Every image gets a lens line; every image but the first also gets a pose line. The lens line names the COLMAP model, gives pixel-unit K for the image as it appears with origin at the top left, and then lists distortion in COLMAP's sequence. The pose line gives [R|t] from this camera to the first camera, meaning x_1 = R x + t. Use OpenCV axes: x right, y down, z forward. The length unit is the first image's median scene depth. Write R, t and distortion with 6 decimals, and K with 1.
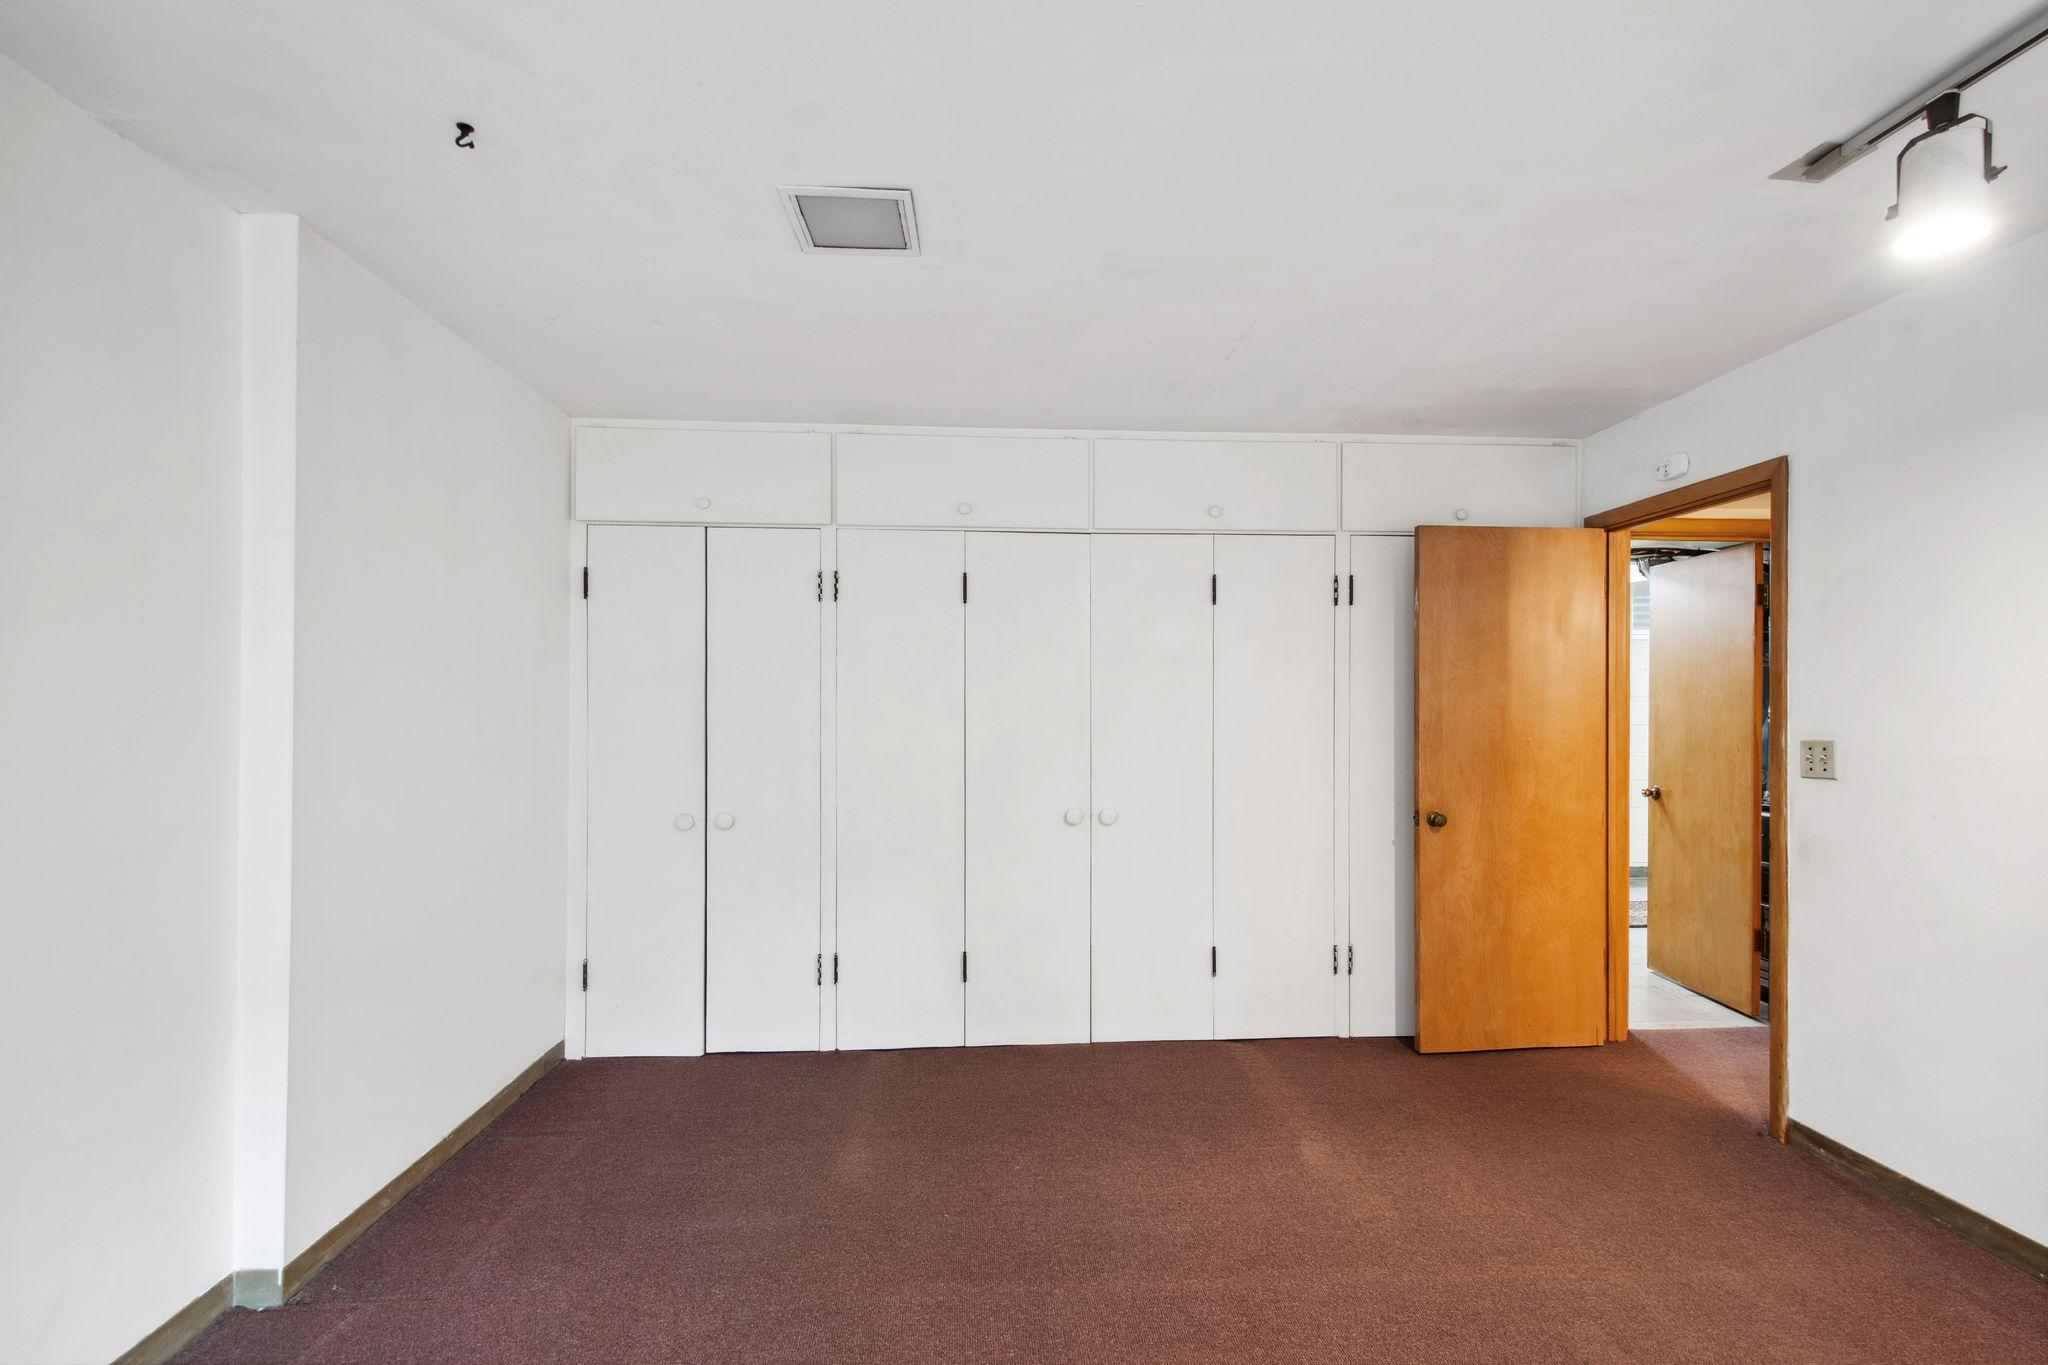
lens RADIAL K [[892.8, 0, 1031.0], [0, 892.8, 705.0], [0, 0, 1]] dist [0.016772, -0.000102]
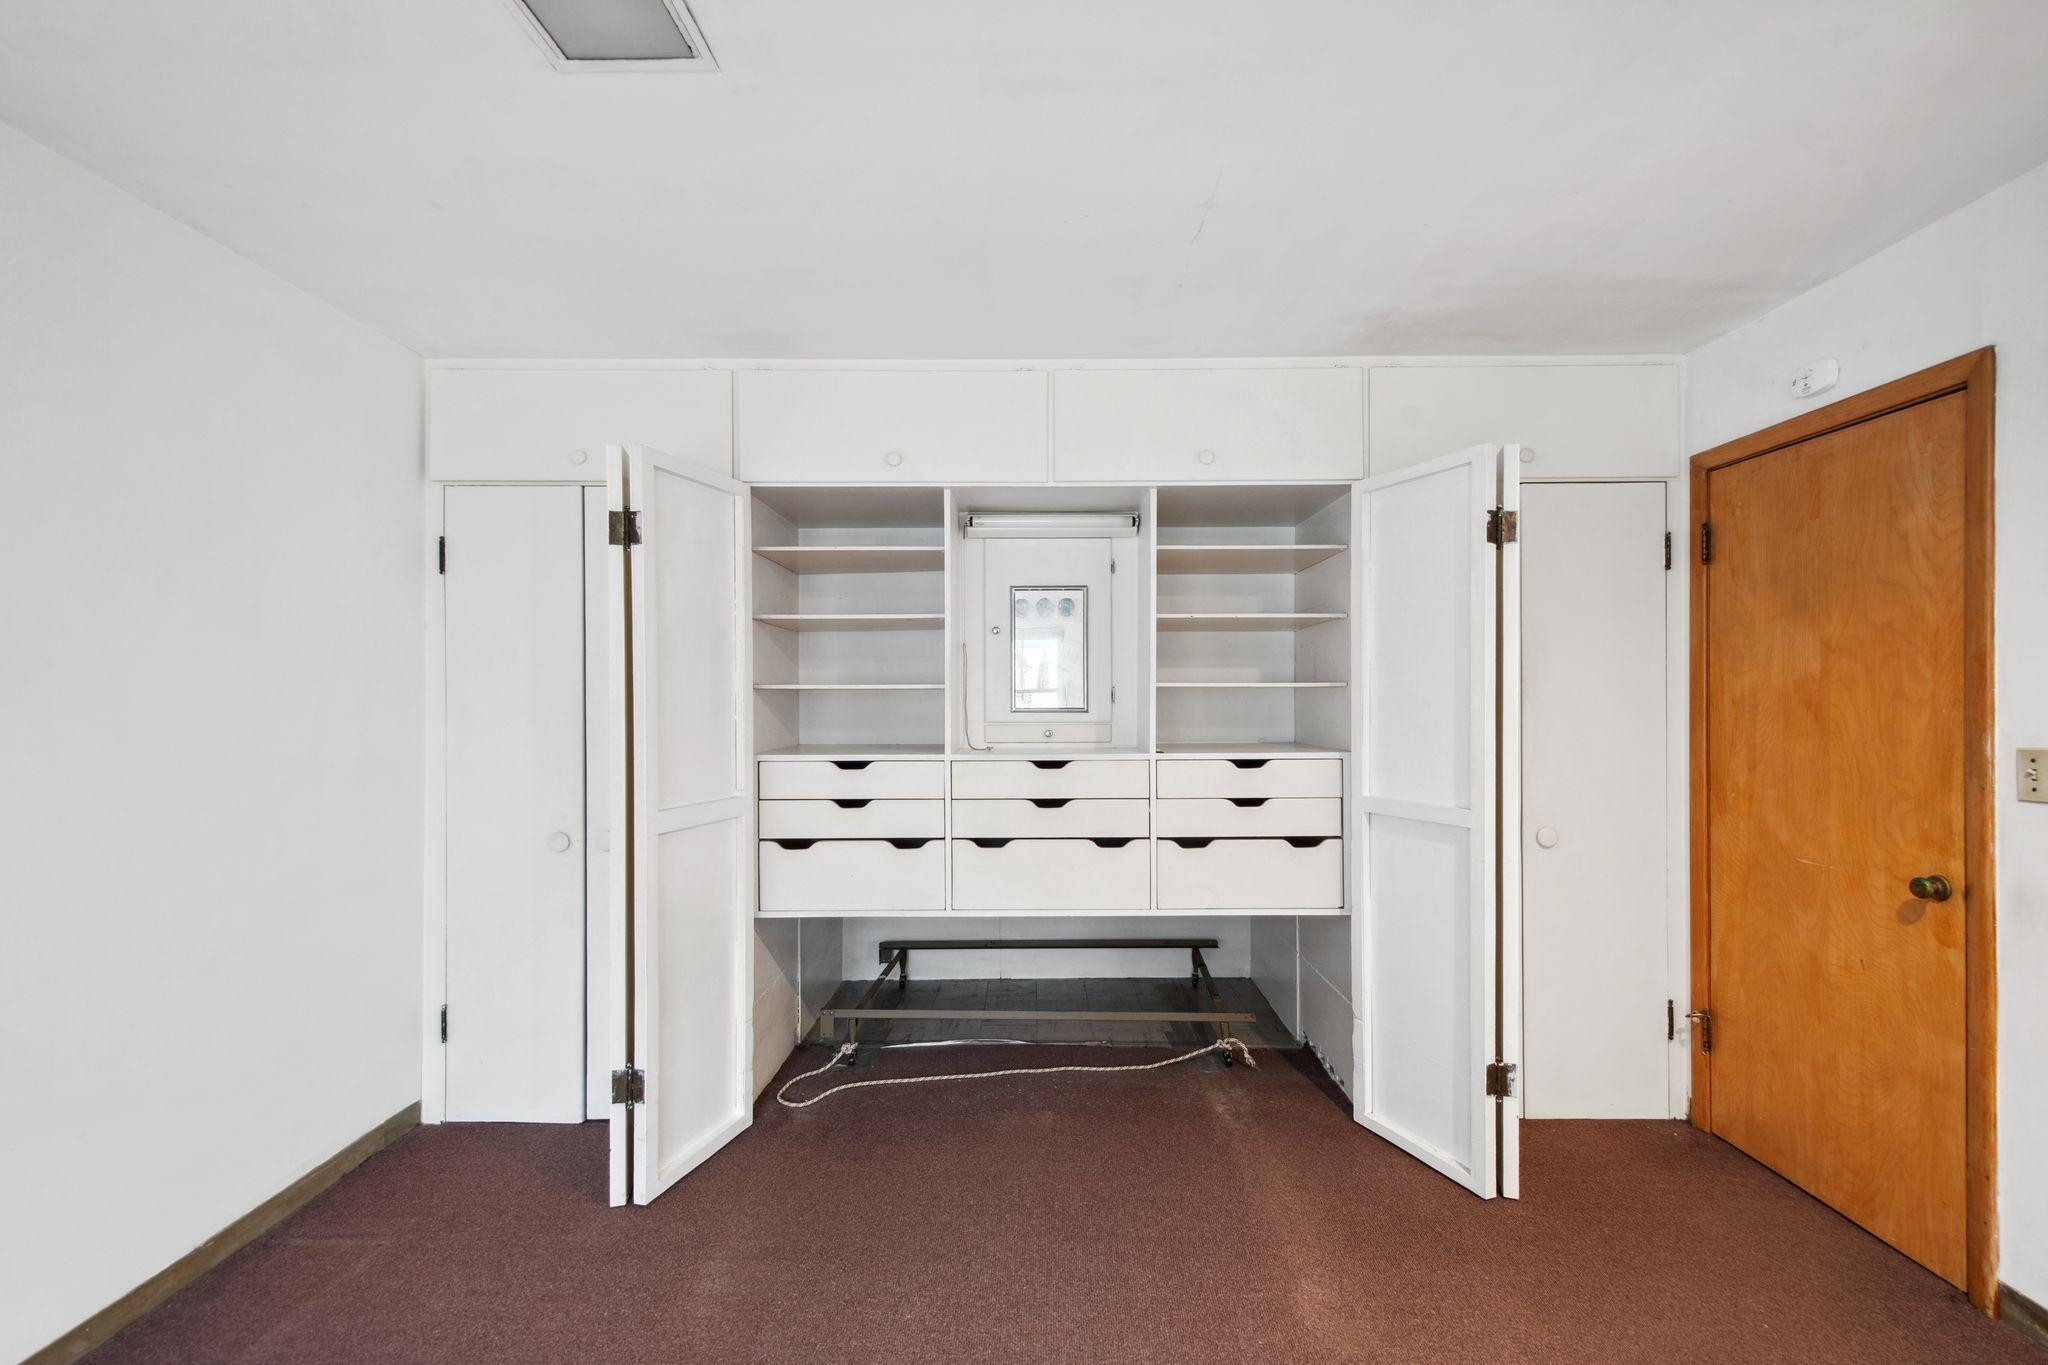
lens RADIAL K [[921.2, 0, 1020.8], [0, 921.2, 697.2], [0, 0, 1]] dist [0.014202, -0.000750]
pose [[0.997750, -0.002877, -0.066976, 0.113252], [0.002863, 0.999996, -0.000302, -0.002236], [0.066977, 0.000109, 0.997755, 0.197768]]
